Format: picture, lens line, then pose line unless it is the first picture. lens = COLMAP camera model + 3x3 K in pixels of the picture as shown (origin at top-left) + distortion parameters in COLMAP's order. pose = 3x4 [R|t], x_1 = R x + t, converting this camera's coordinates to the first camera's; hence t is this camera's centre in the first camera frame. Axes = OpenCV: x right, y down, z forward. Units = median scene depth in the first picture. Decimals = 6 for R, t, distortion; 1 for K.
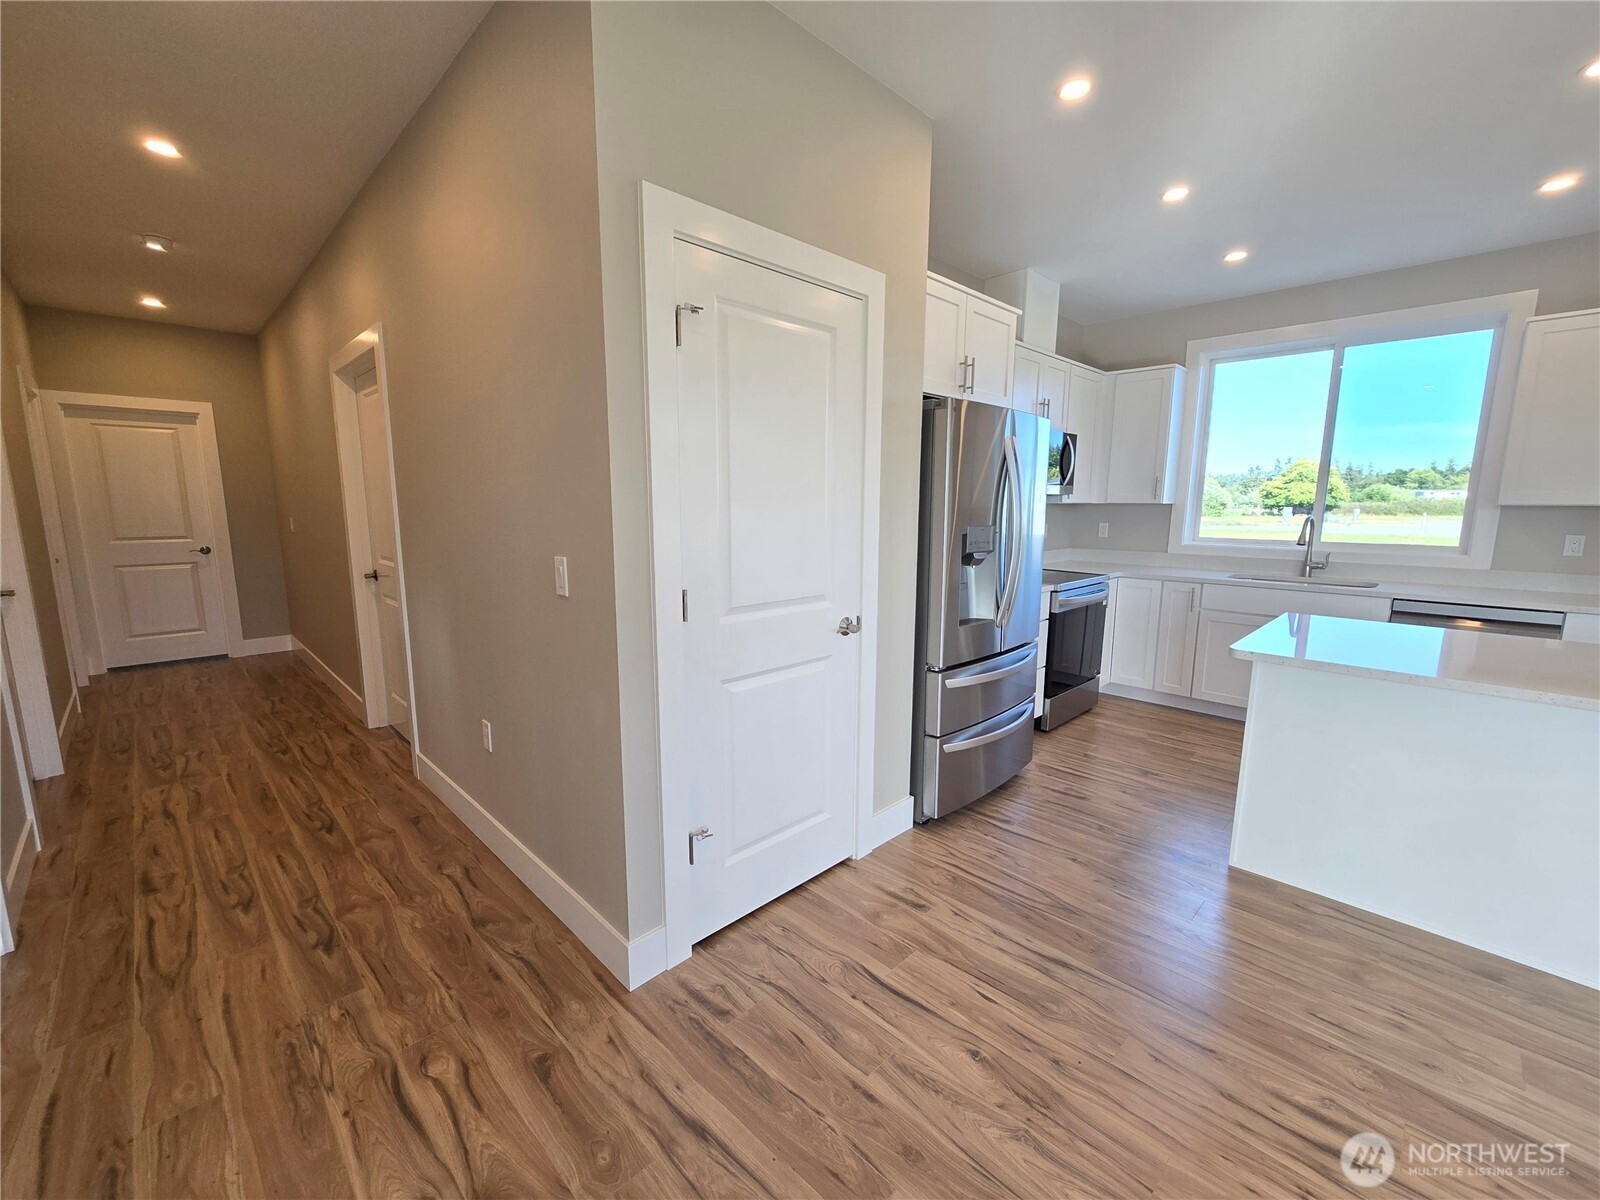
lens RADIAL K [[657.2, 0, 803.3], [0, 657.2, 605.9], [0, 0, 1]] dist [-0.000006, 0.000300]
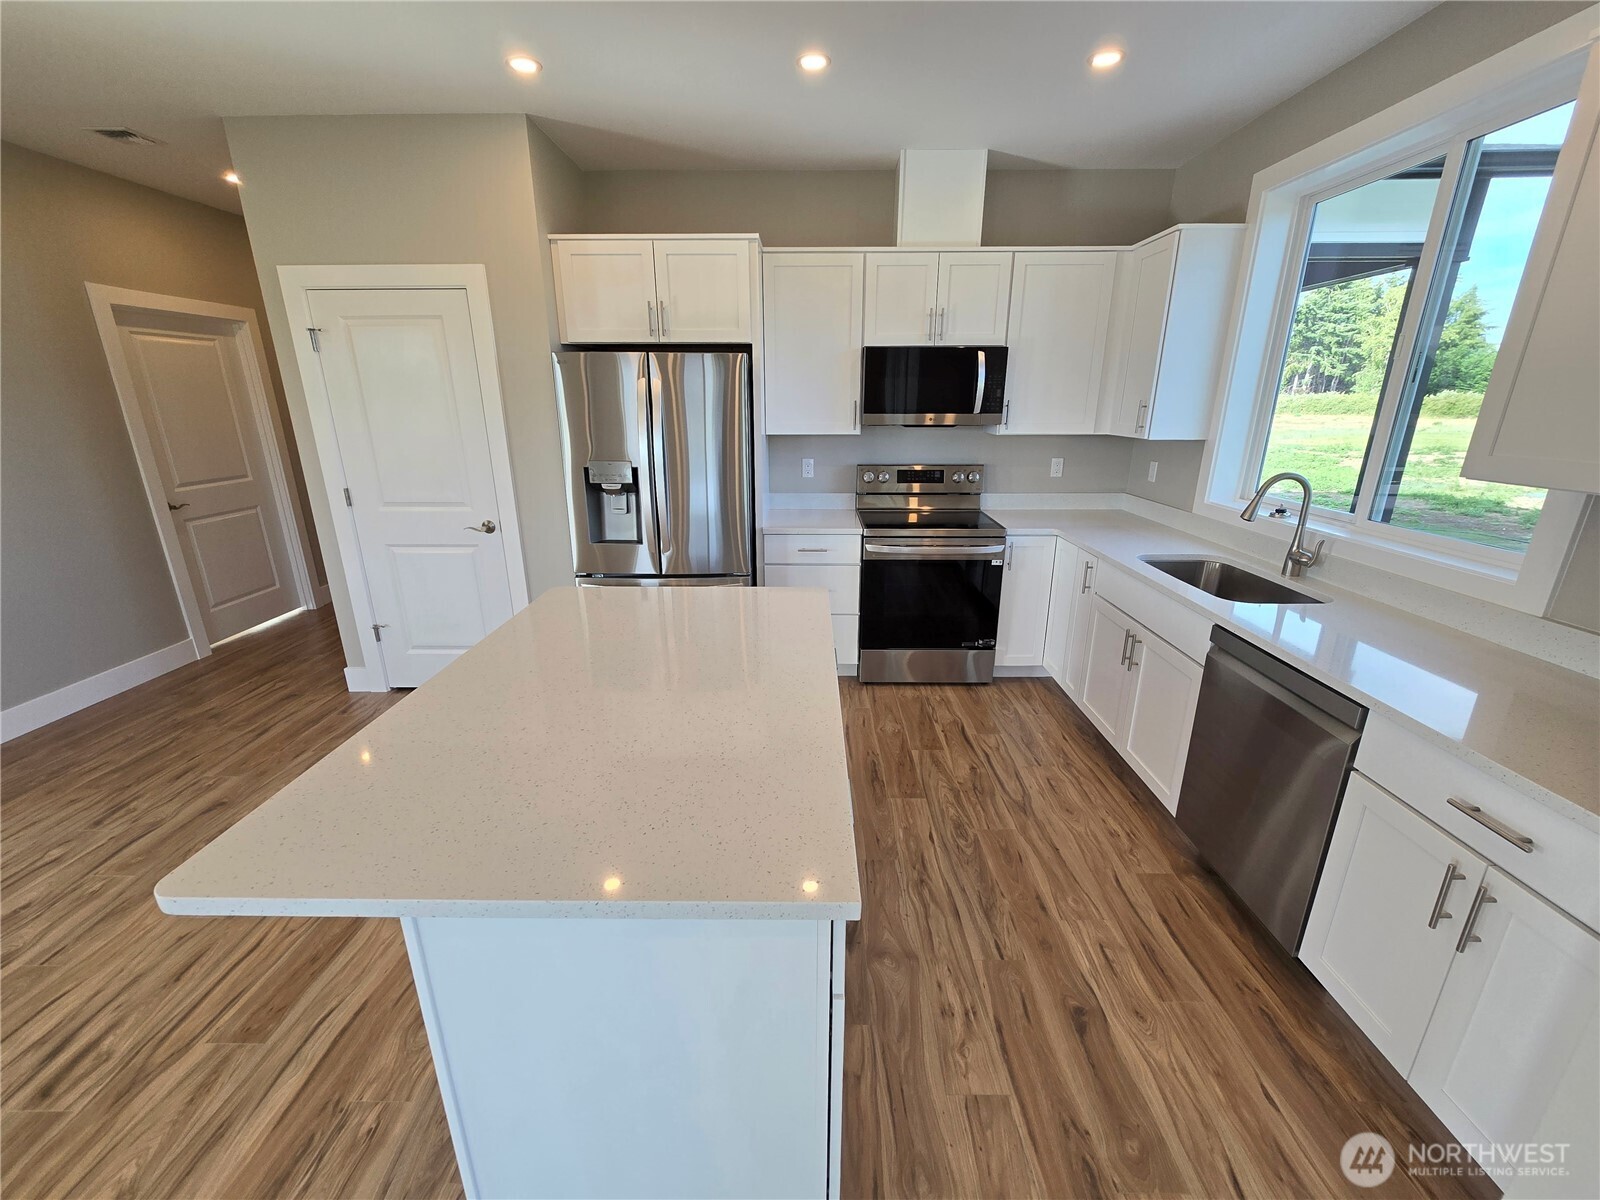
lens RADIAL K [[657.2, 0, 803.3], [0, 657.2, 605.9], [0, 0, 1]] dist [-0.000006, 0.000300]
pose [[0.699932, 0.212720, -0.681796, 1.203572], [-0.108954, 0.975245, 0.192423, -0.116678], [0.705850, -0.060399, 0.705781, 0.355331]]
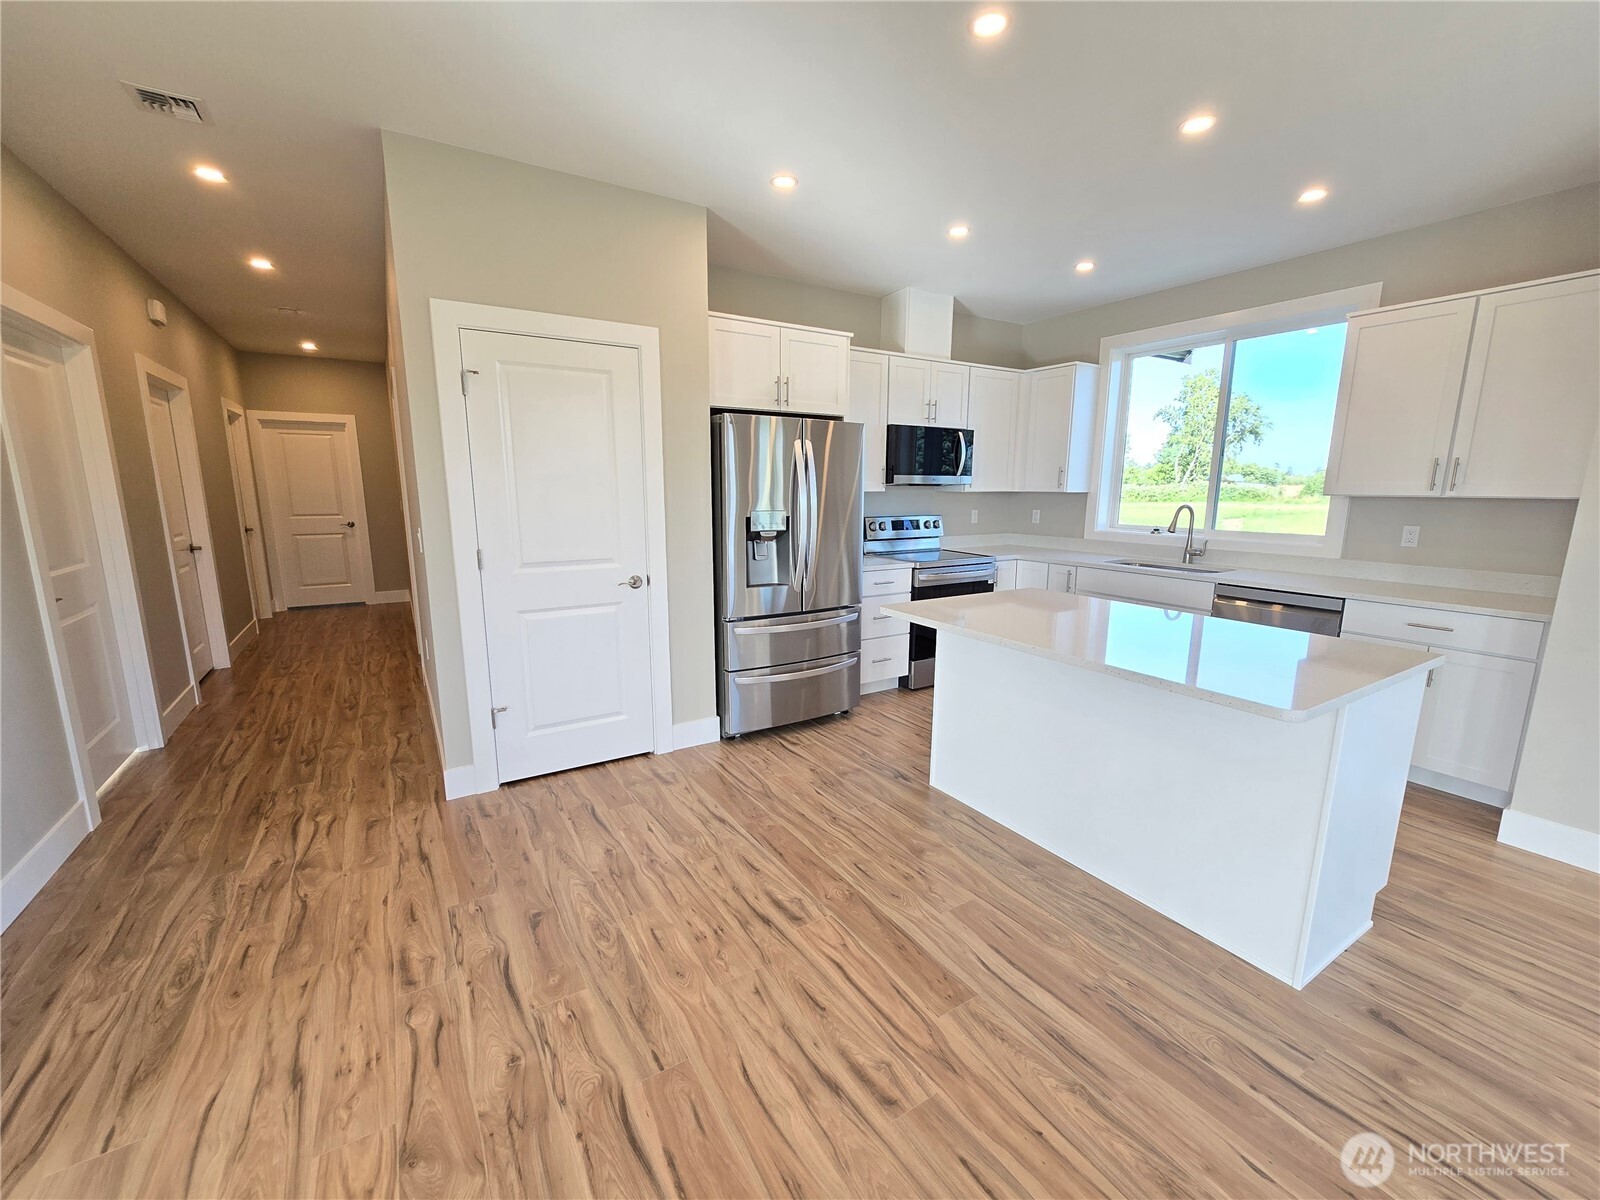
lens RADIAL K [[657.2, 0, 803.3], [0, 657.2, 605.9], [0, 0, 1]] dist [-0.000006, 0.000300]
pose [[0.974775, 0.040981, -0.219395, 0.555251], [-0.035726, 0.998973, 0.027866, 0.023053], [0.220312, -0.019325, 0.975238, -0.218322]]
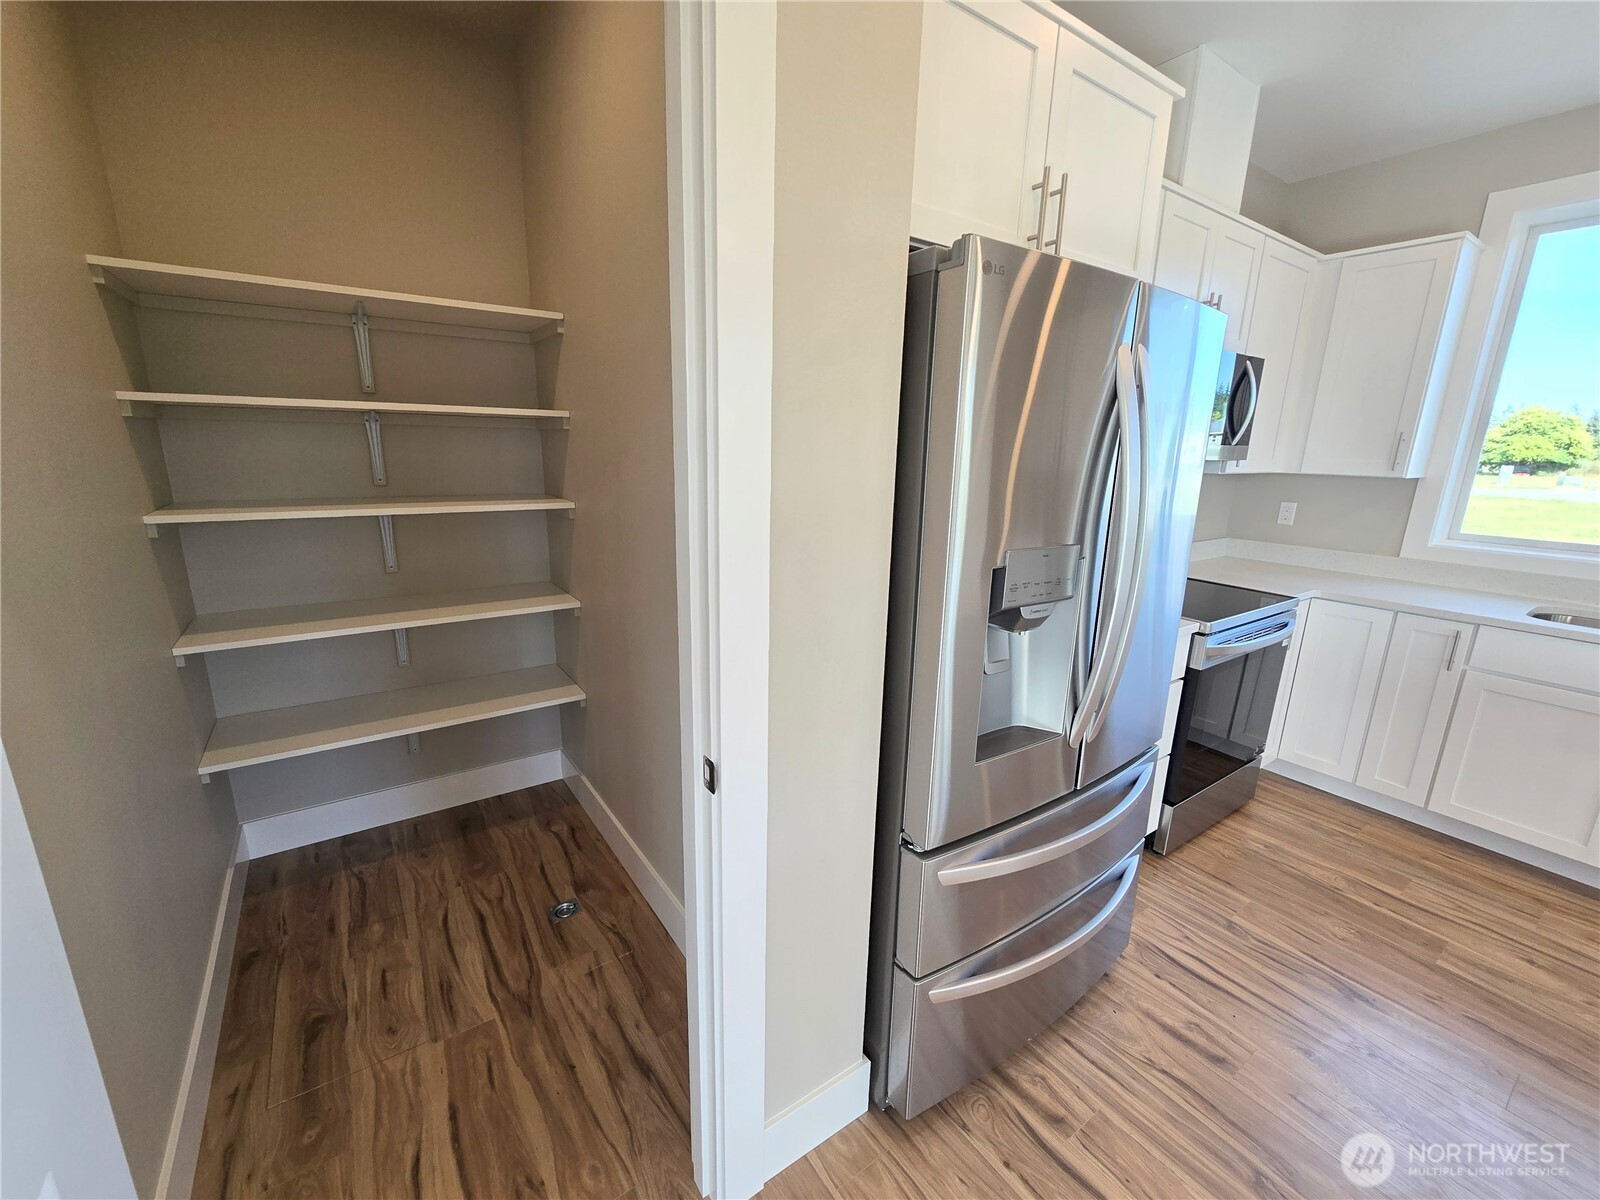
lens RADIAL K [[657.2, 0, 803.3], [0, 657.2, 605.9], [0, 0, 1]] dist [-0.000006, 0.000300]
pose [[0.985099, 0.059571, -0.161342, 0.161567], [-0.045899, 0.995134, 0.087185, -0.100201], [0.165751, -0.078480, 0.983040, 0.463608]]
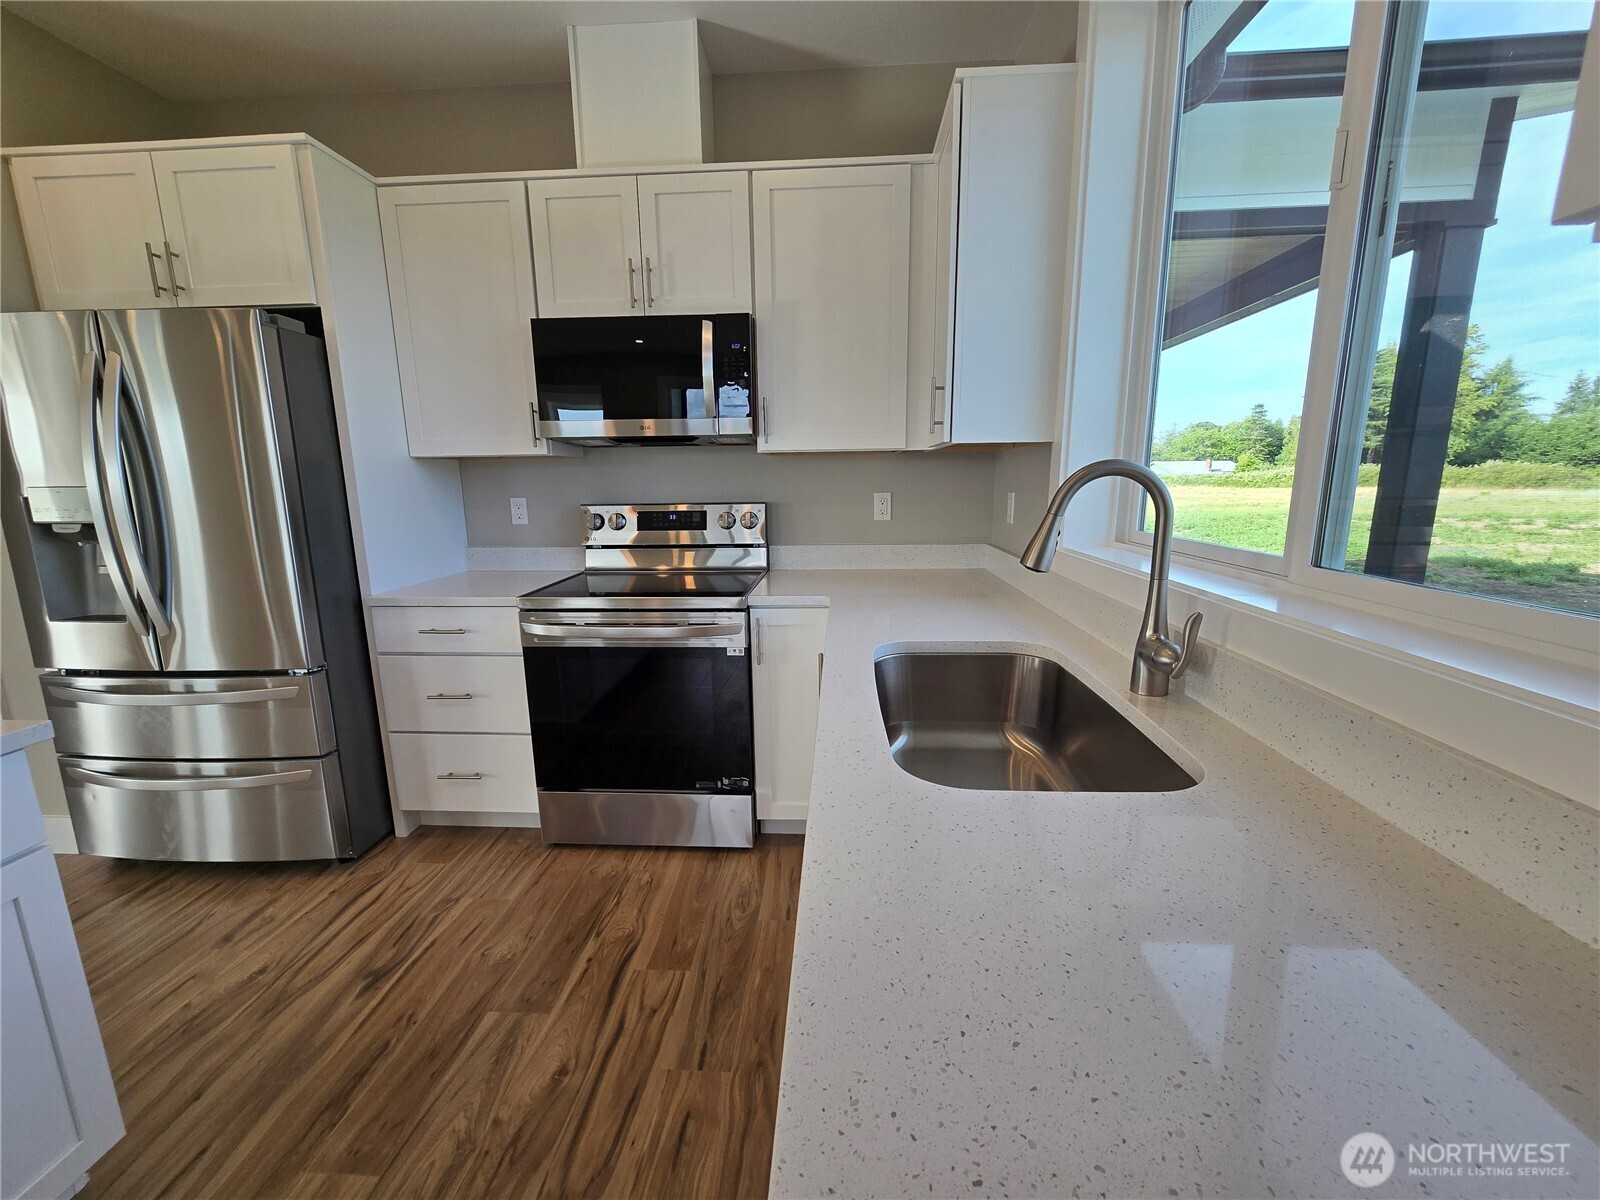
lens RADIAL K [[657.2, 0, 803.3], [0, 657.2, 605.9], [0, 0, 1]] dist [-0.000006, 0.000300]
pose [[0.664653, 0.132139, -0.735375, 1.195838], [-0.103404, 0.991033, 0.084619, -0.121347], [0.739962, 0.019799, 0.672357, 0.989555]]
